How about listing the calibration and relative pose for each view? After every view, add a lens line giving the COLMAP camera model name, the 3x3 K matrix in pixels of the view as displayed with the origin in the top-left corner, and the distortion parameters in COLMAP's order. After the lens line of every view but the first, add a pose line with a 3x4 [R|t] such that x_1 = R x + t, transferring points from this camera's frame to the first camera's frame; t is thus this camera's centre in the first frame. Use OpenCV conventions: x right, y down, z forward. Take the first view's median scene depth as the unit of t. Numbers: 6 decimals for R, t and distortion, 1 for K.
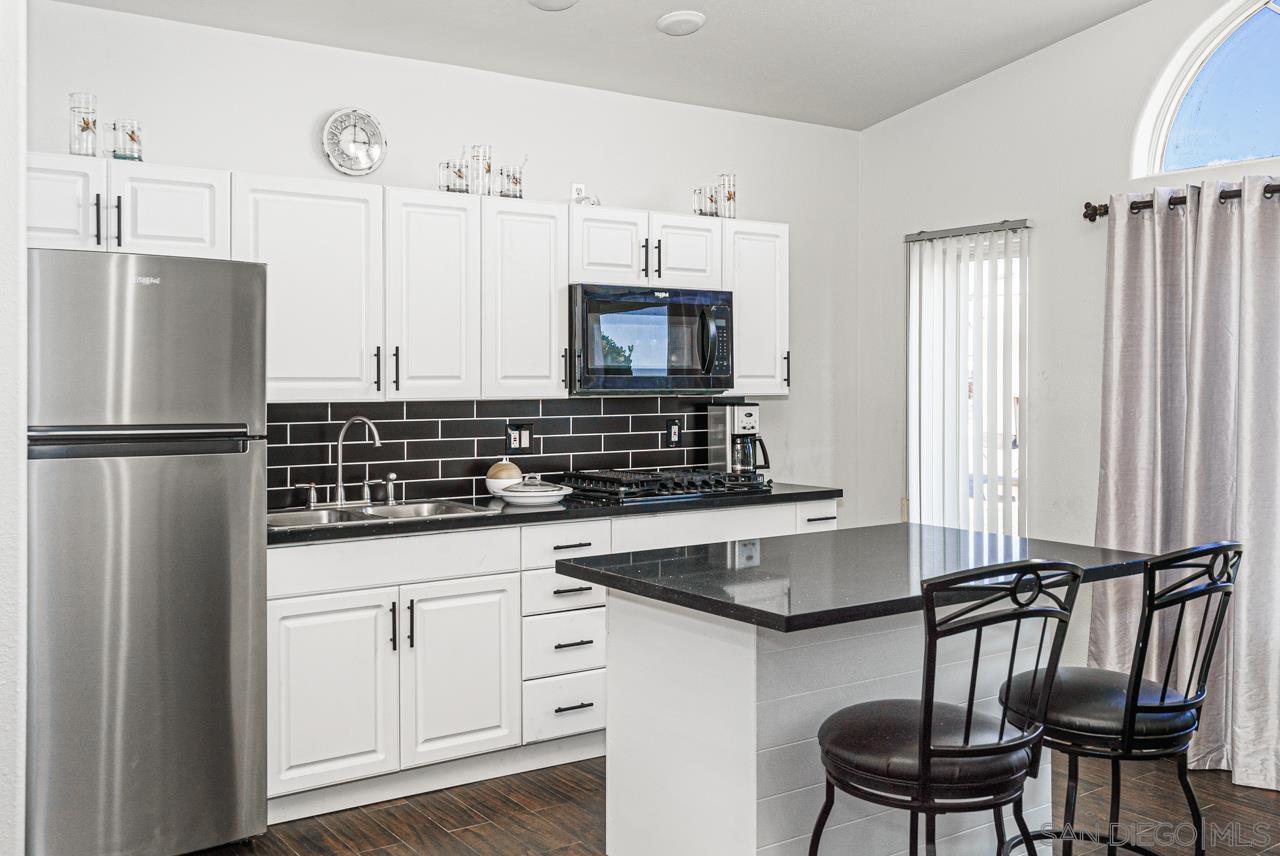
lens RADIAL K [[1165.5, 0, 600.0], [0, 1165.5, 375.5], [0, 0, 1]] dist [-0.005886, -0.005839]
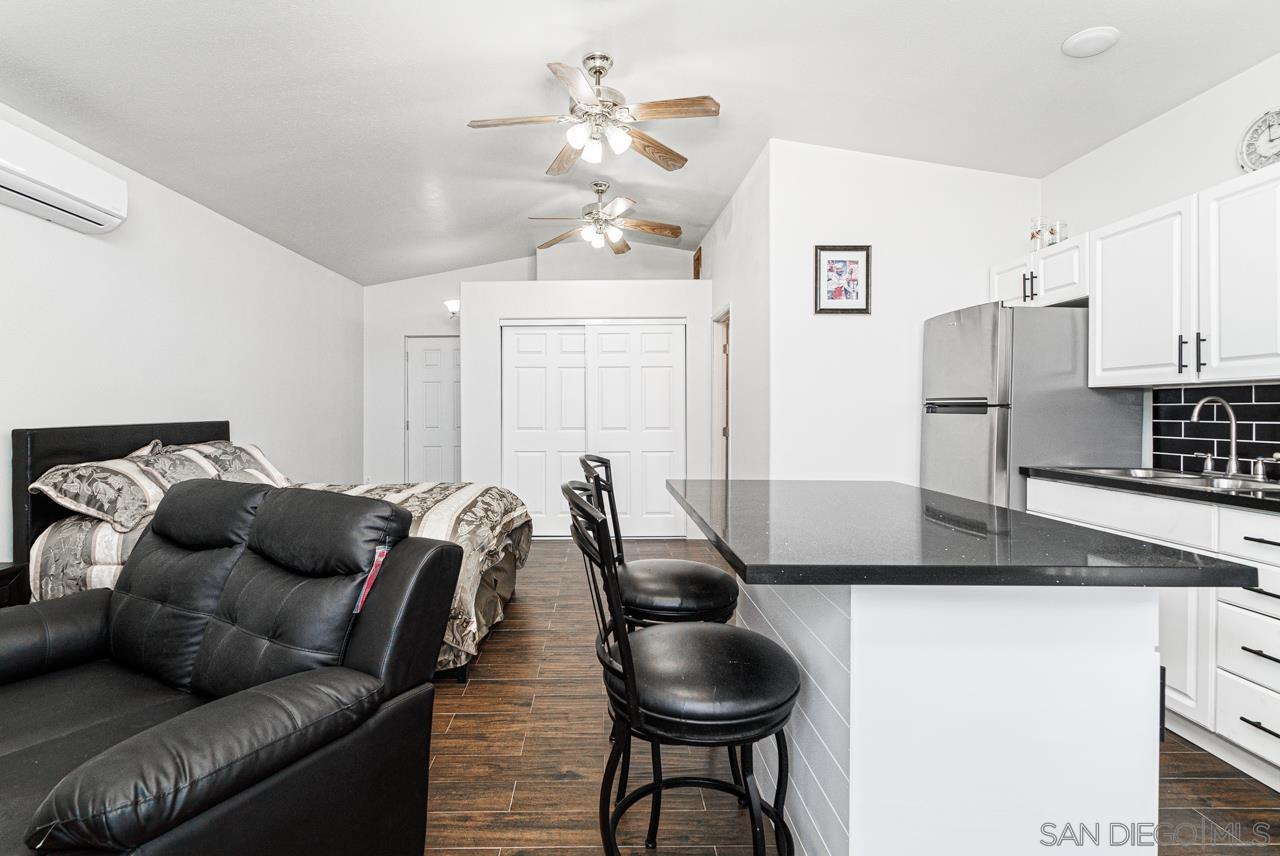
lens RADIAL K [[607.6, 0, 616.7], [0, 607.6, 412.1], [0, 0, 1]] dist [0.001955, 0.000510]
pose [[-0.529796, 0.001671, -0.848124, 0.547896], [-0.001062, 0.999996, 0.002633, 0.044617], [0.848125, 0.002296, -0.529792, 0.742896]]
